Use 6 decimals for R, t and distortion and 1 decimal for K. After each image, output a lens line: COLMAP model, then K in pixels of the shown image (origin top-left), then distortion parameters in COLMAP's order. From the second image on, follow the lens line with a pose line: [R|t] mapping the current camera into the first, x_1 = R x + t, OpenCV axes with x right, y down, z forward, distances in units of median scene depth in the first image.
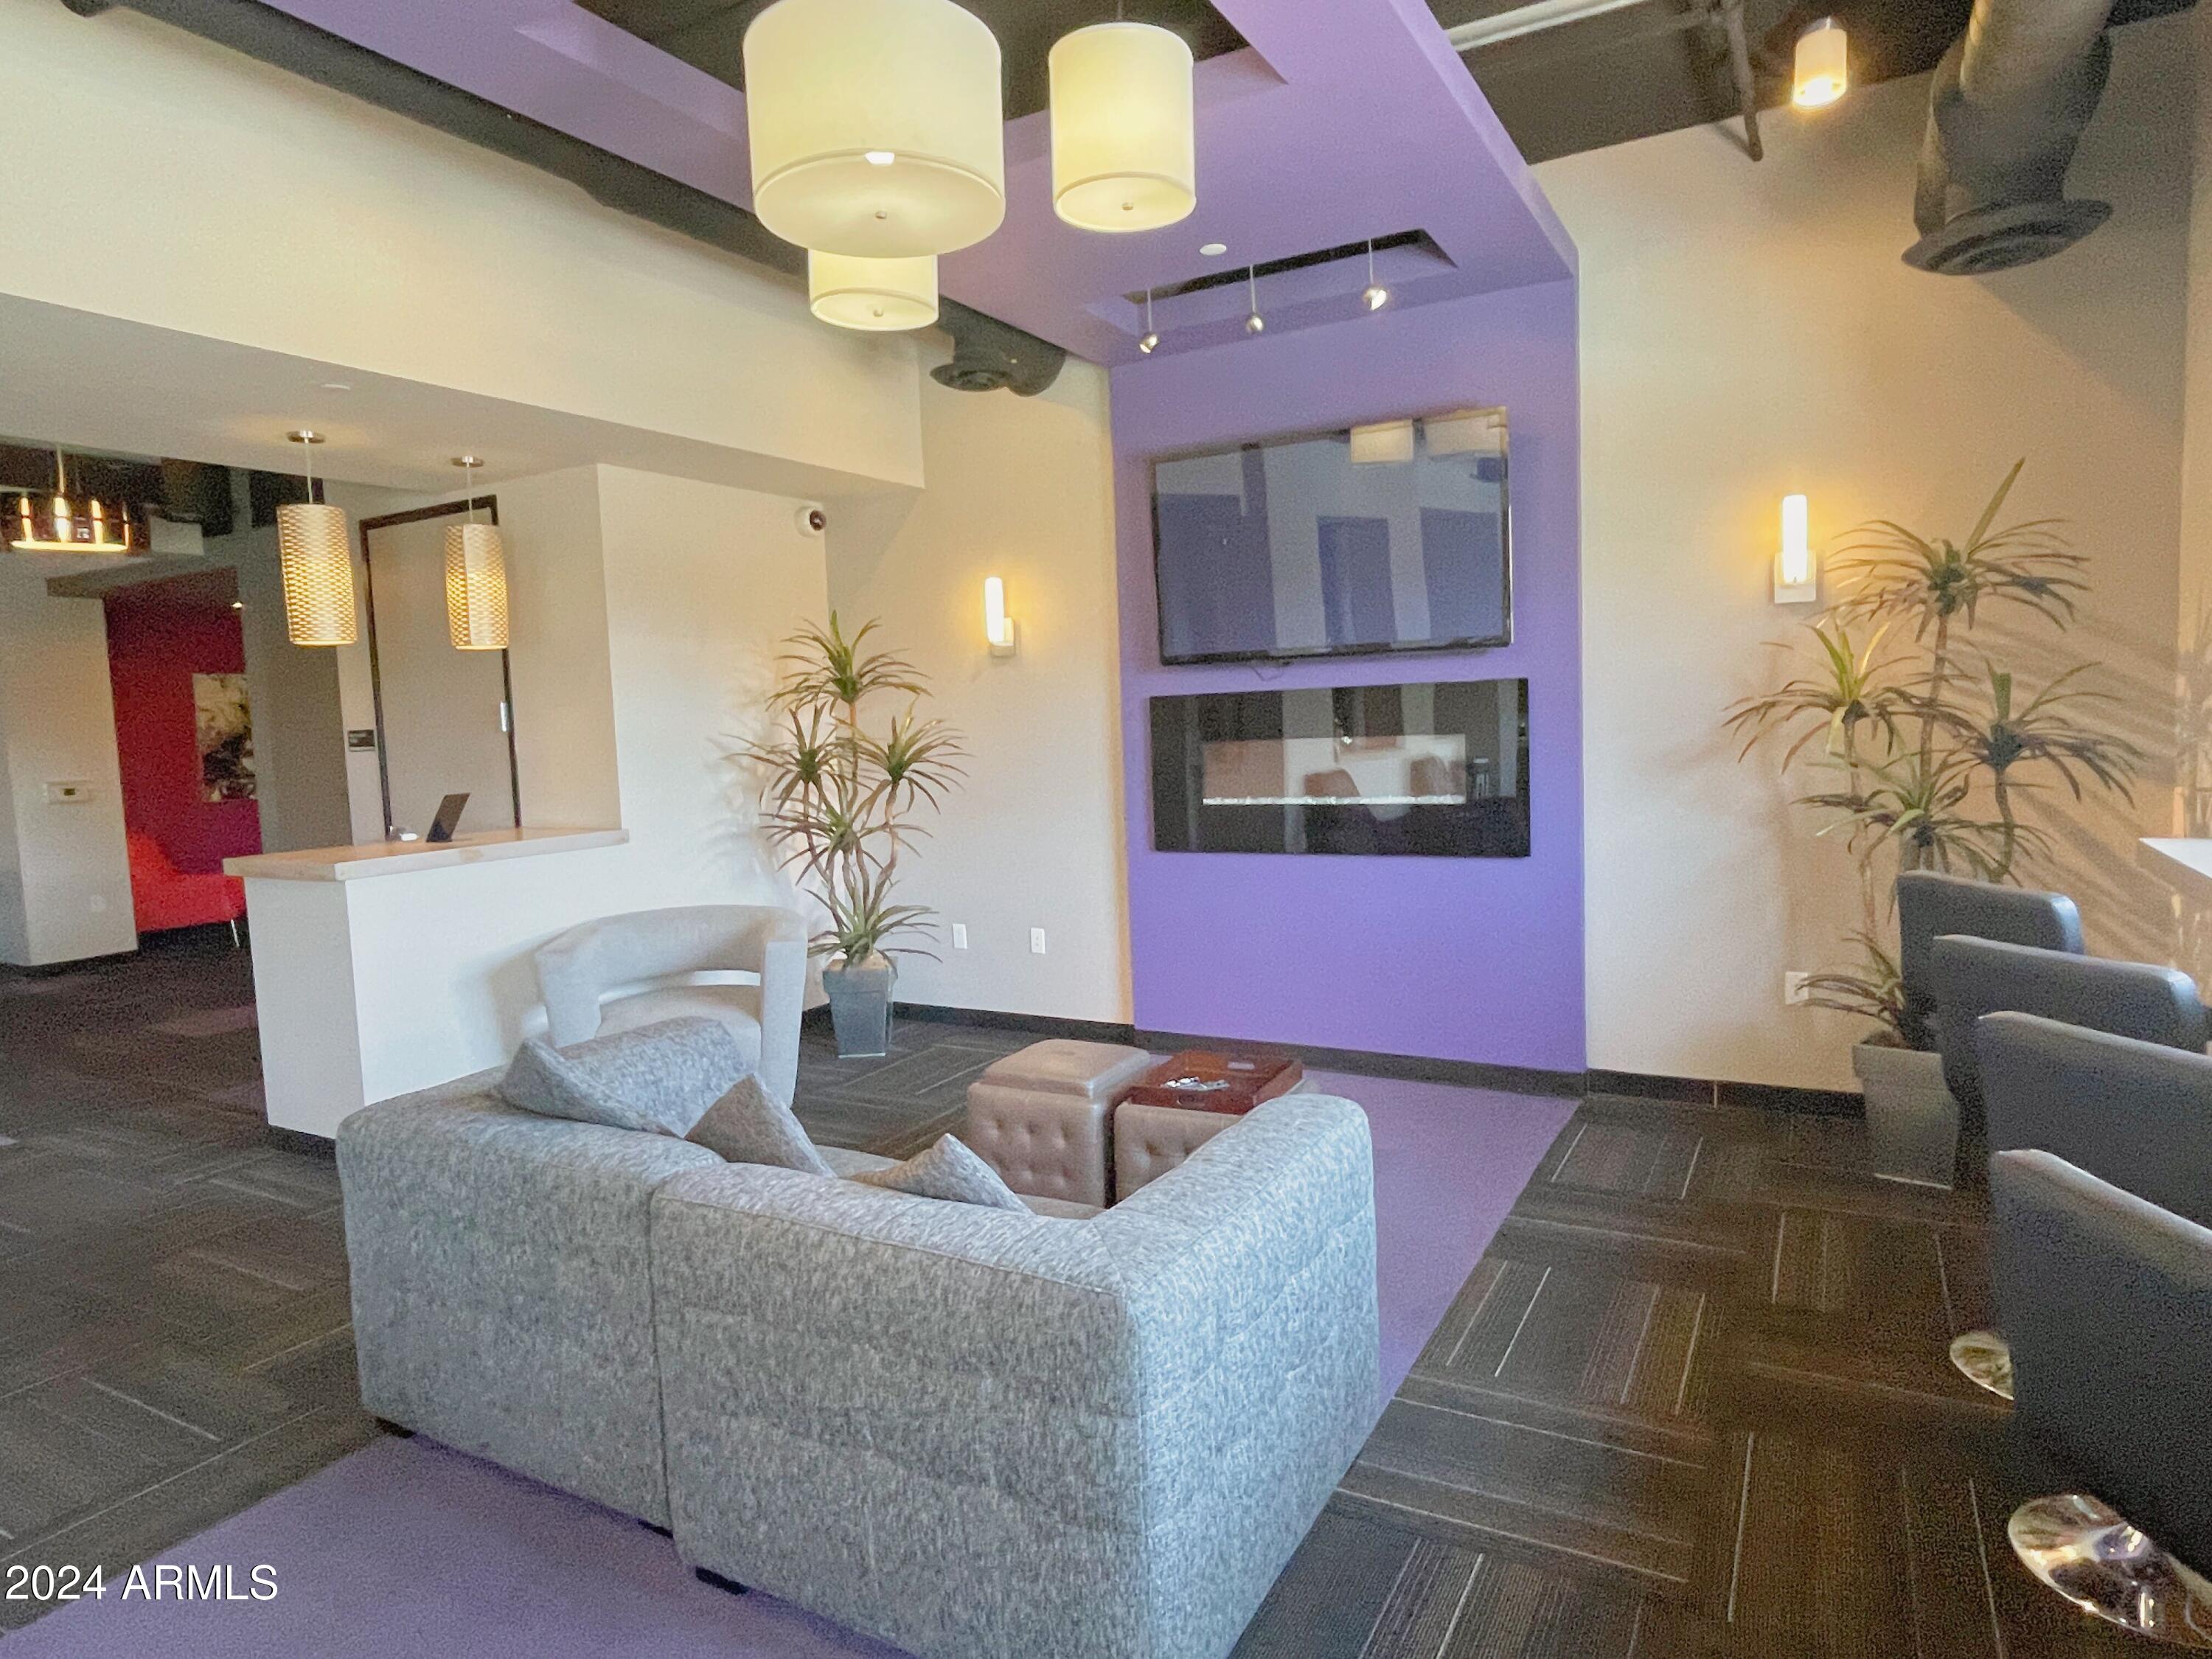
lens RADIAL K [[1300.8, 0, 1091.1], [0, 1300.8, 831.9], [0, 0, 1]] dist [-0.010158, -0.001169]
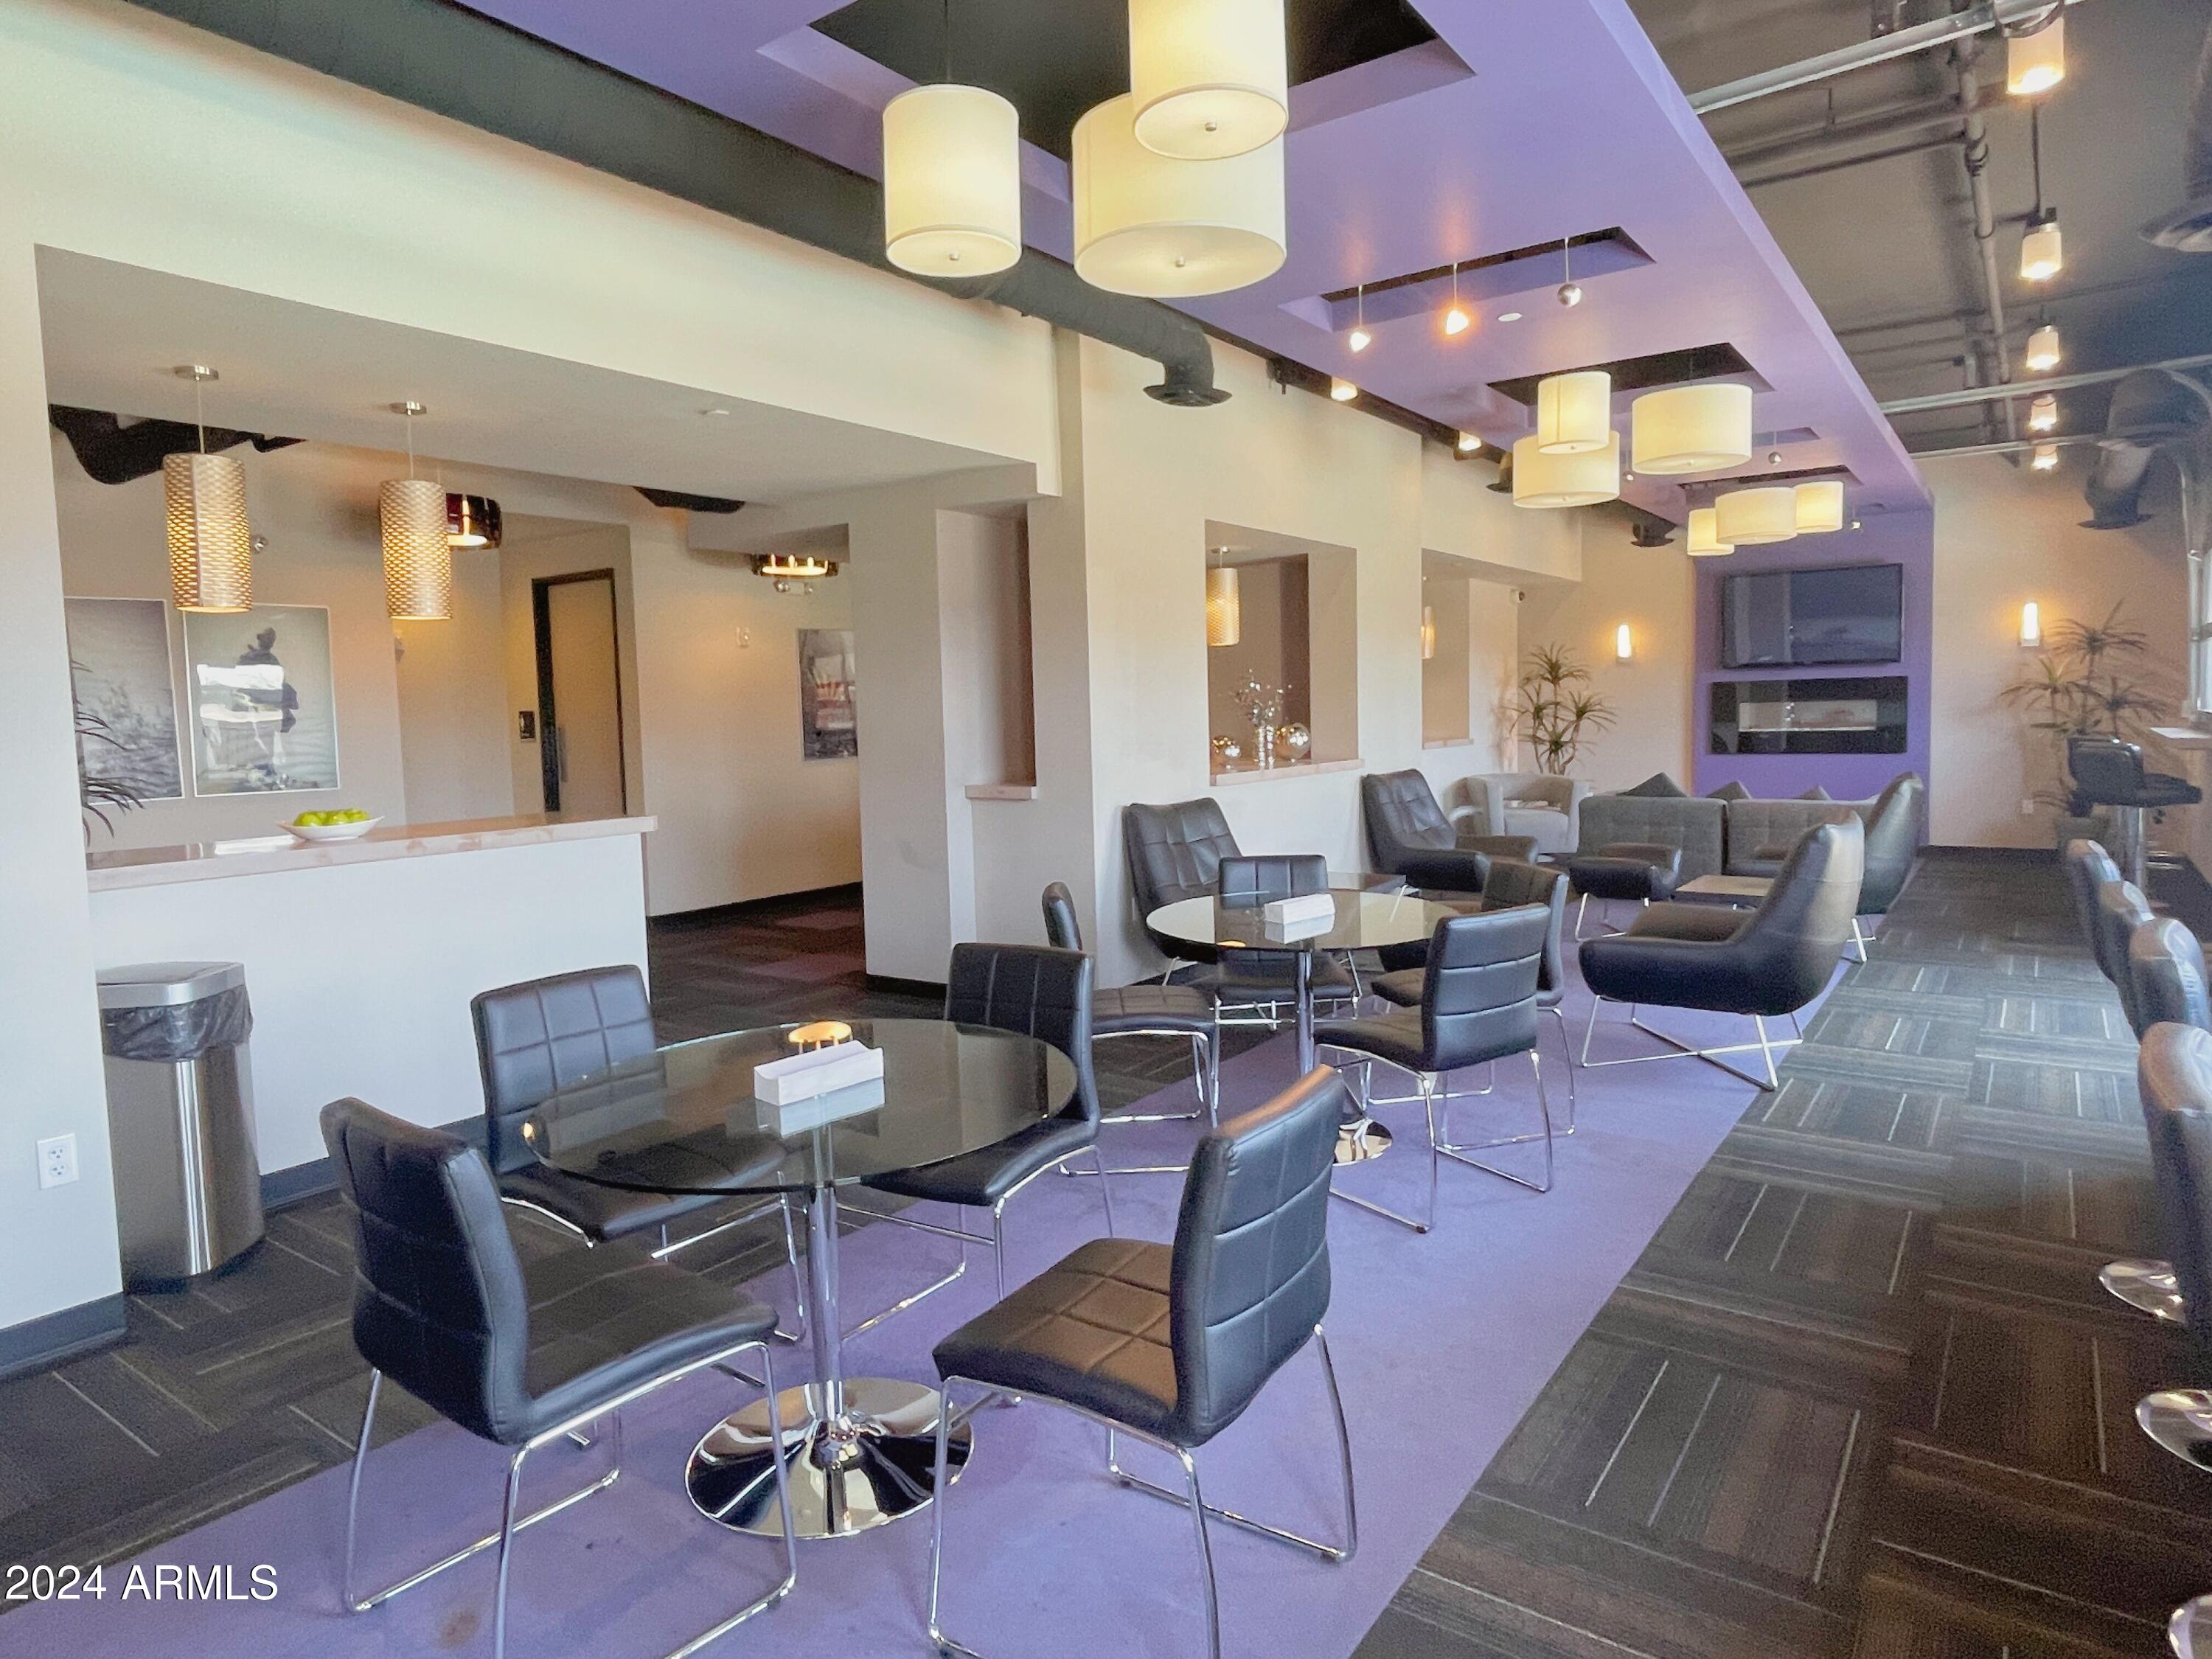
lens RADIAL K [[1300.8, 0, 1122.0], [0, 1300.8, 814.9], [0, 0, 1]] dist [-0.010158, -0.001169]
pose [[0.995889, 0.018139, -0.088750, -0.937930], [-0.017775, 0.999830, 0.004891, 0.159840], [0.088824, -0.003294, 0.996042, -1.578871]]
